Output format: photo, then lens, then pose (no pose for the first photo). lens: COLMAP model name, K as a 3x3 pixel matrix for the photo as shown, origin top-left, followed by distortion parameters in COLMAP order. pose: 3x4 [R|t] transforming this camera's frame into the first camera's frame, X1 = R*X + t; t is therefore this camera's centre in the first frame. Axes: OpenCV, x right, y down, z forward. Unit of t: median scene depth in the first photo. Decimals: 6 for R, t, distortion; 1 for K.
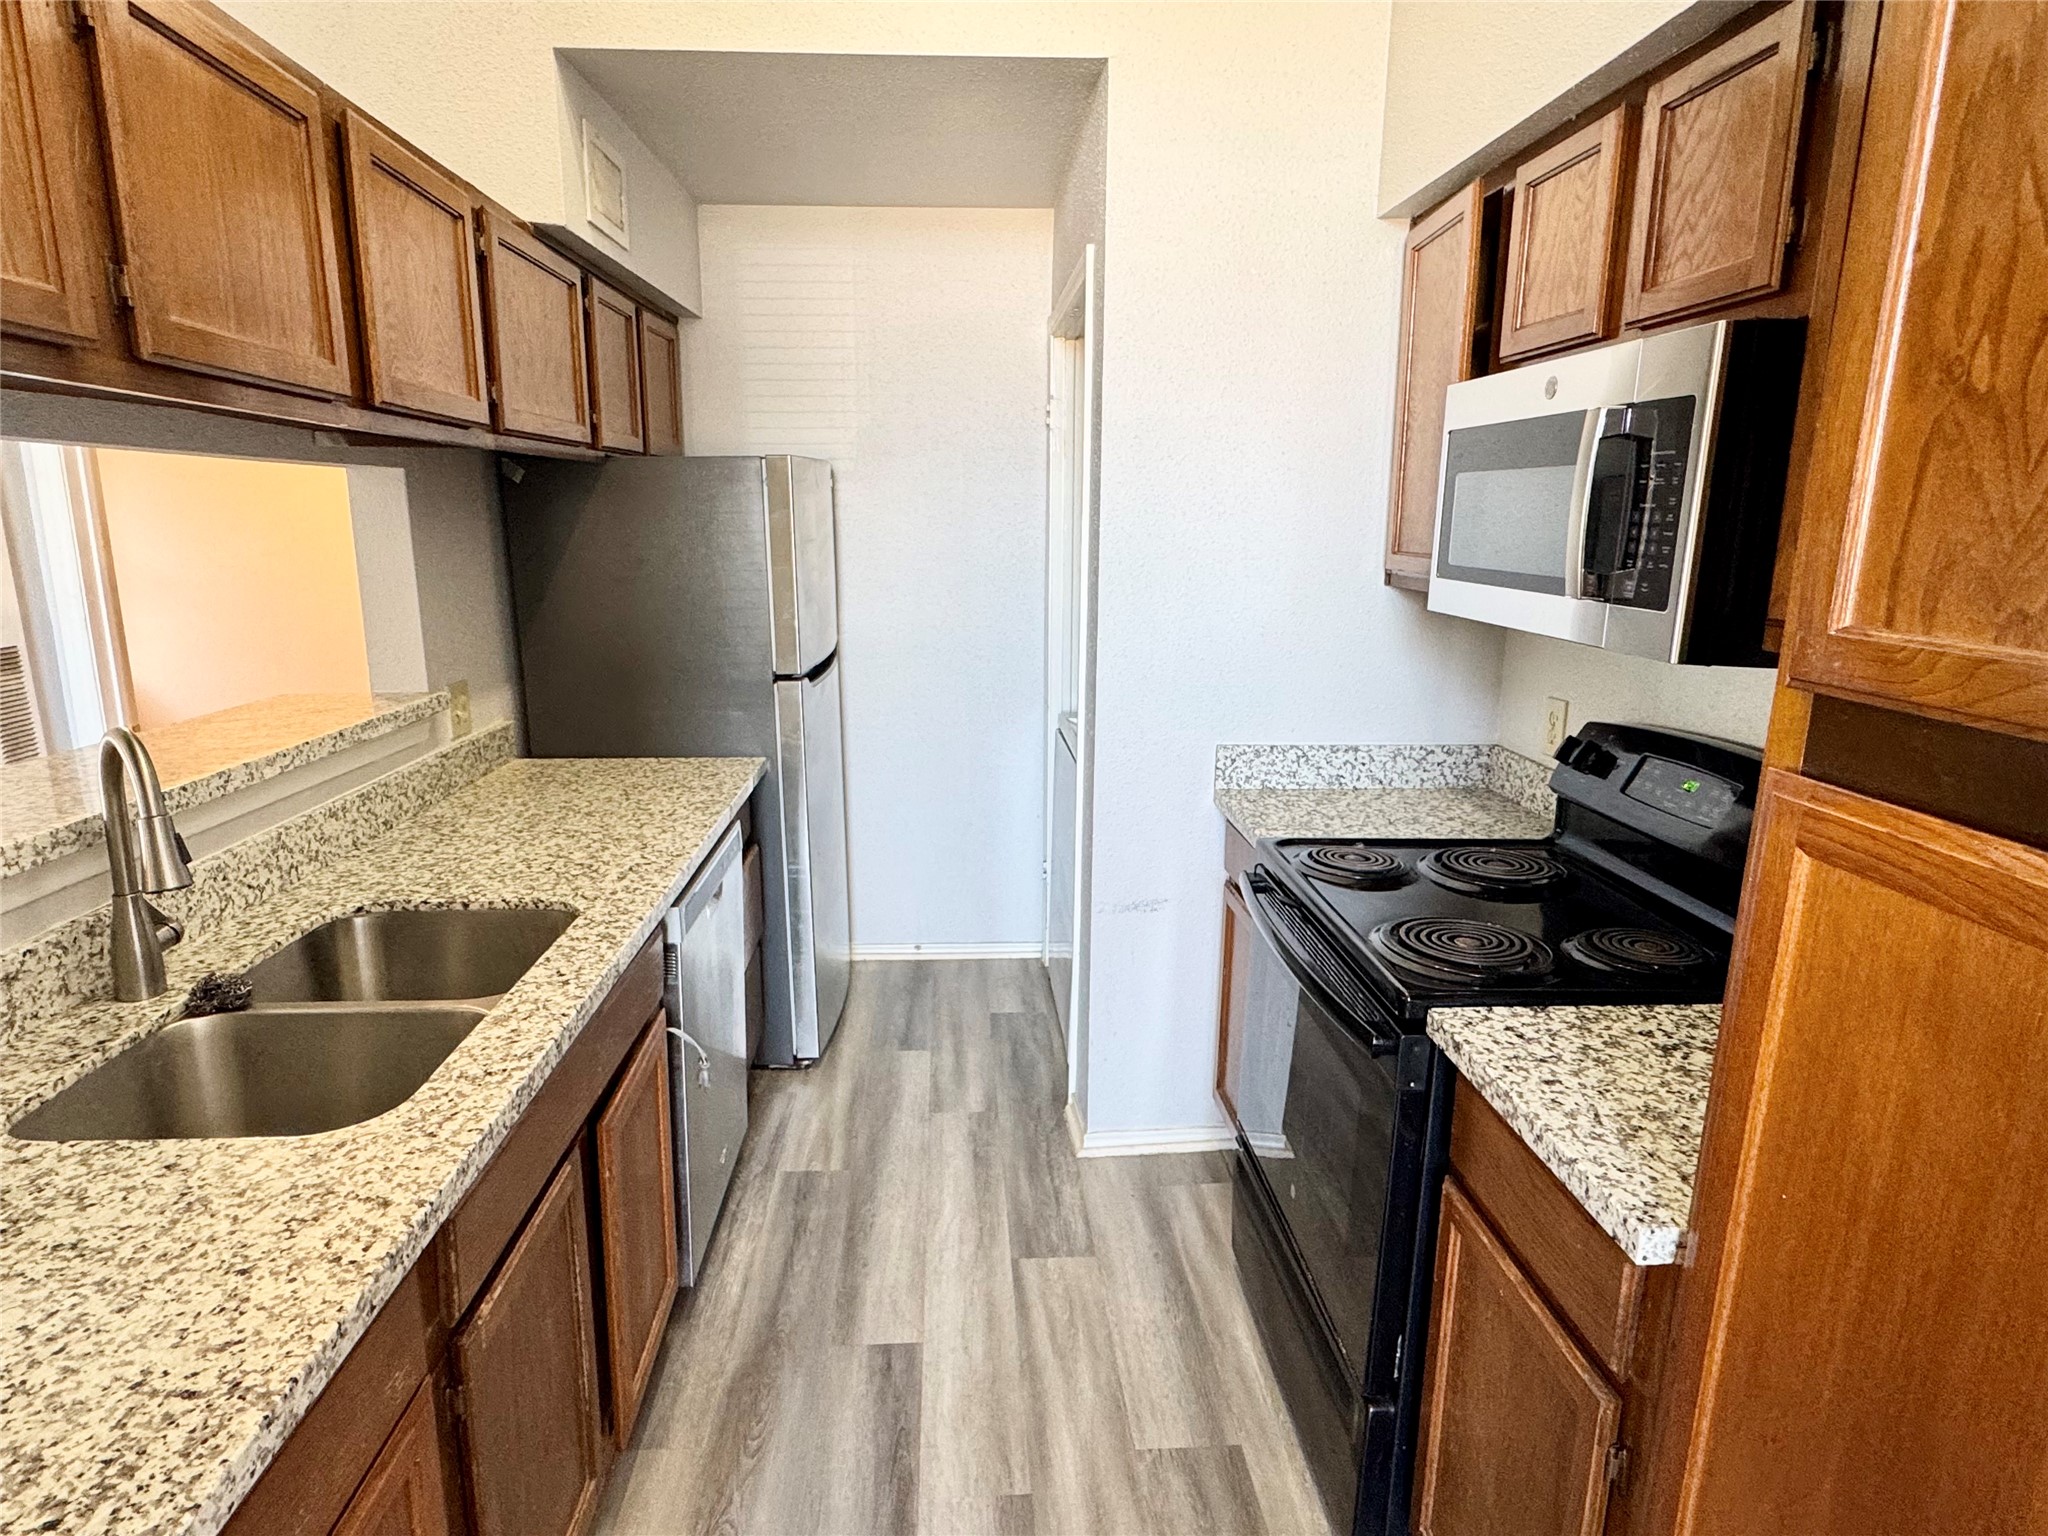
lens RADIAL K [[1153.6, 0, 1018.0], [0, 1153.6, 766.8], [0, 0, 1]] dist [-0.002717, 0.000112]
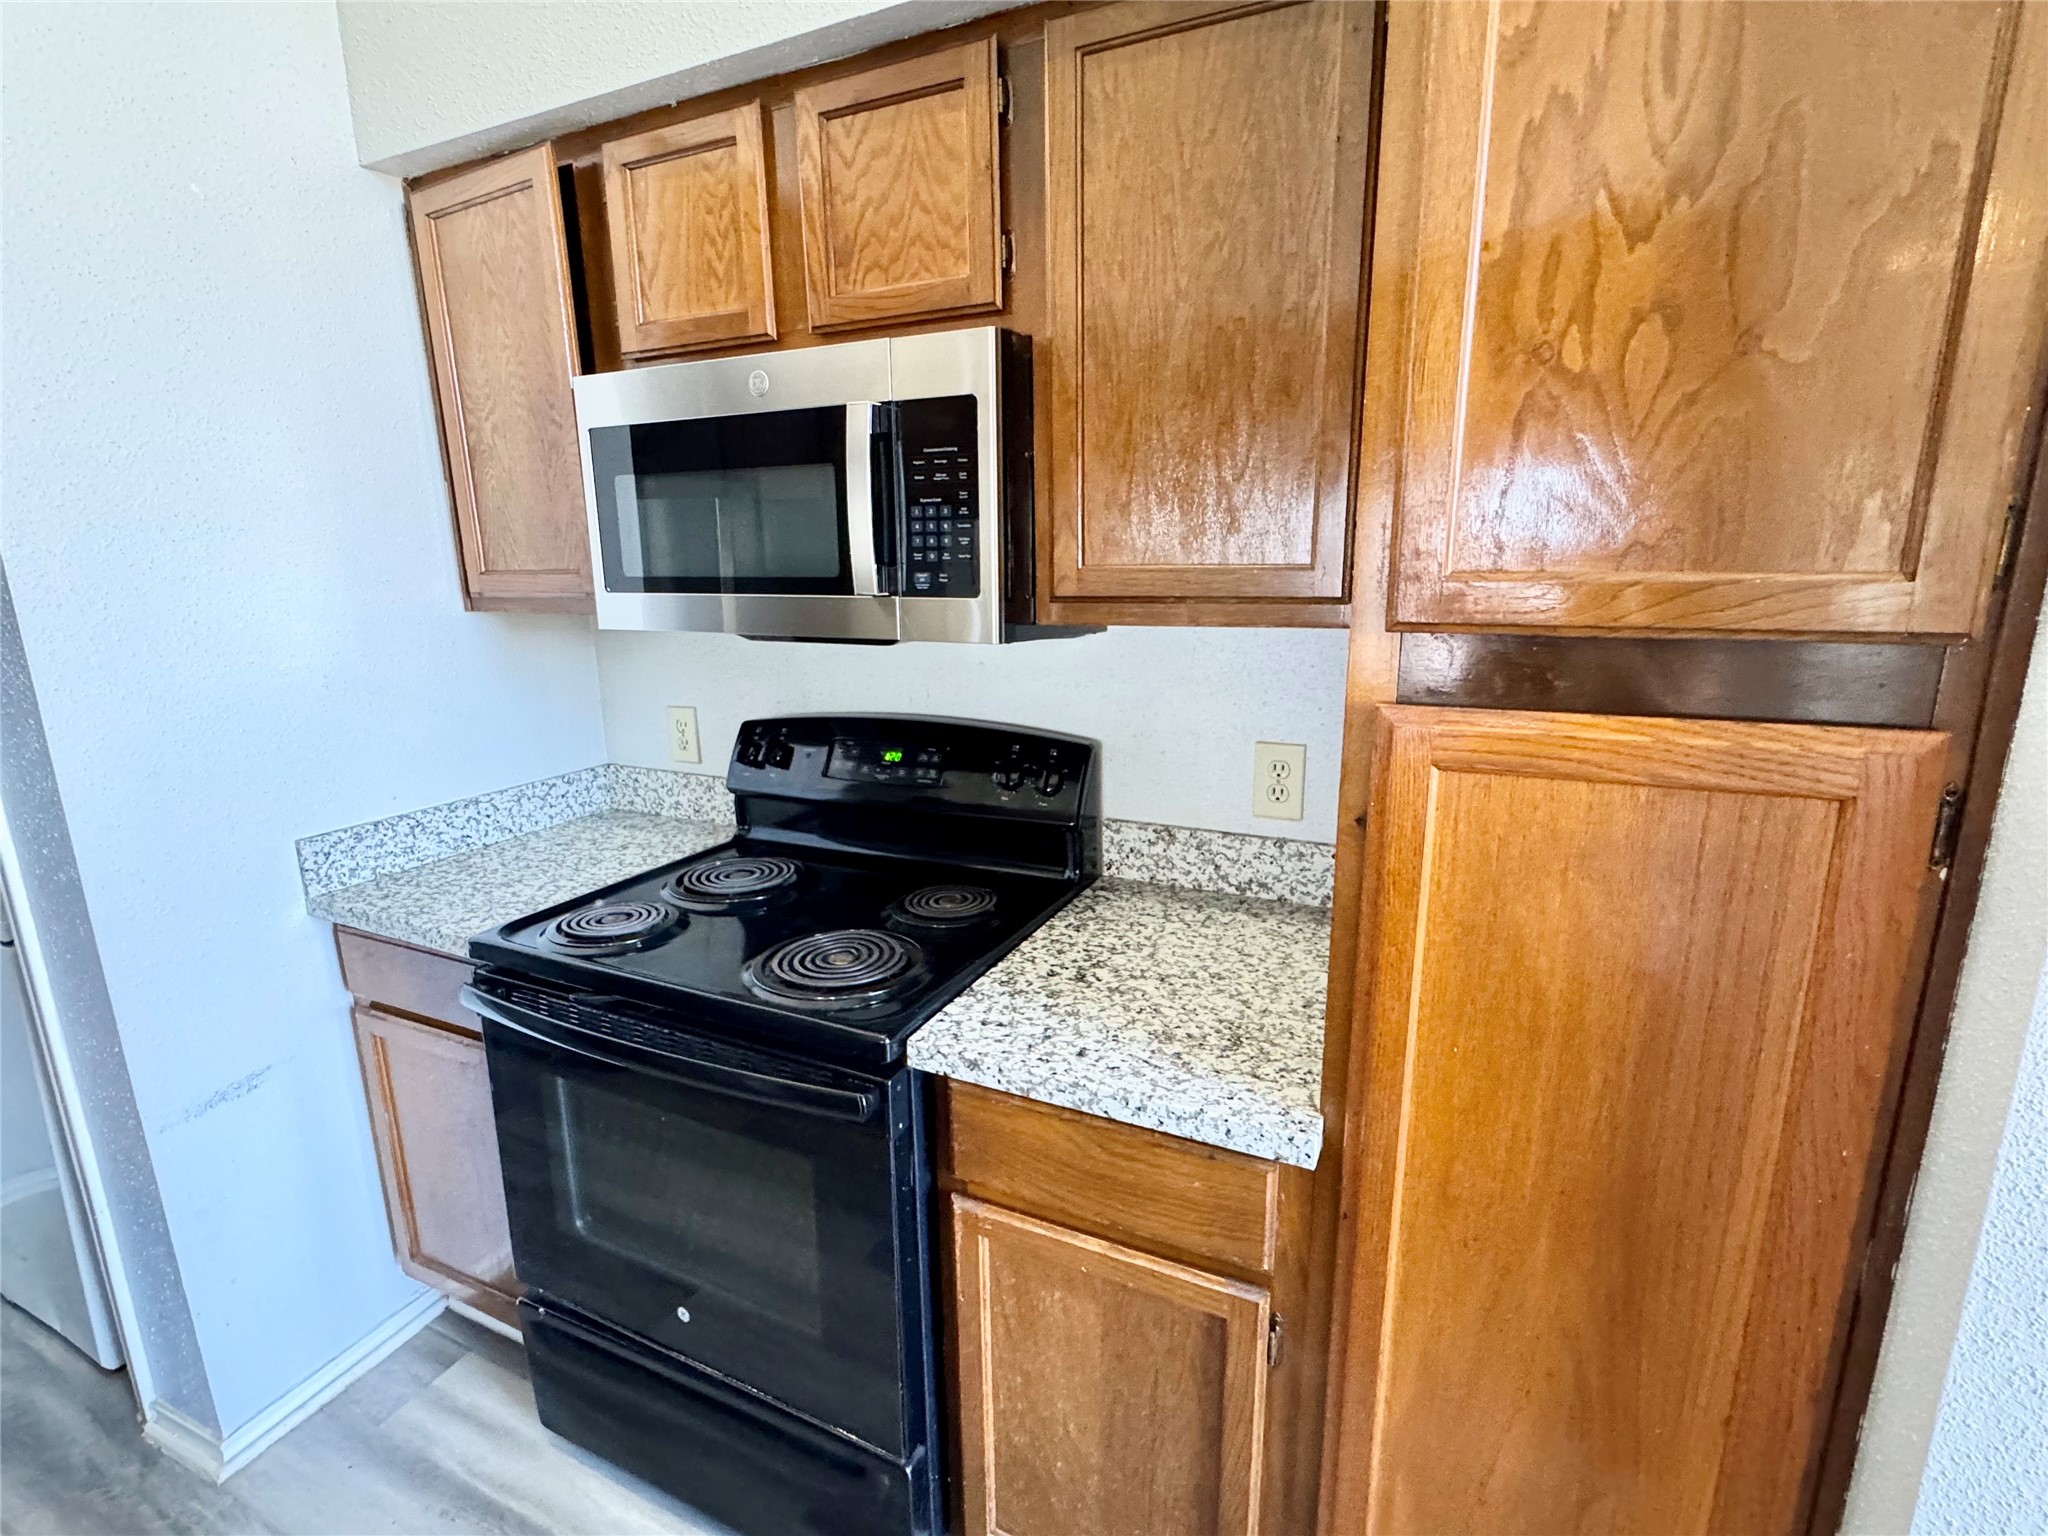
lens RADIAL K [[957.0, 0, 1024.0], [0, 957.0, 768.0], [0, 0, 1]] dist [-0.003439, -0.000811]
pose [[0.483314, -0.208212, 0.850326, -0.160407], [0.205283, 0.971179, 0.121124, -0.059549], [-0.851038, 0.116017, 0.512127, 0.391167]]
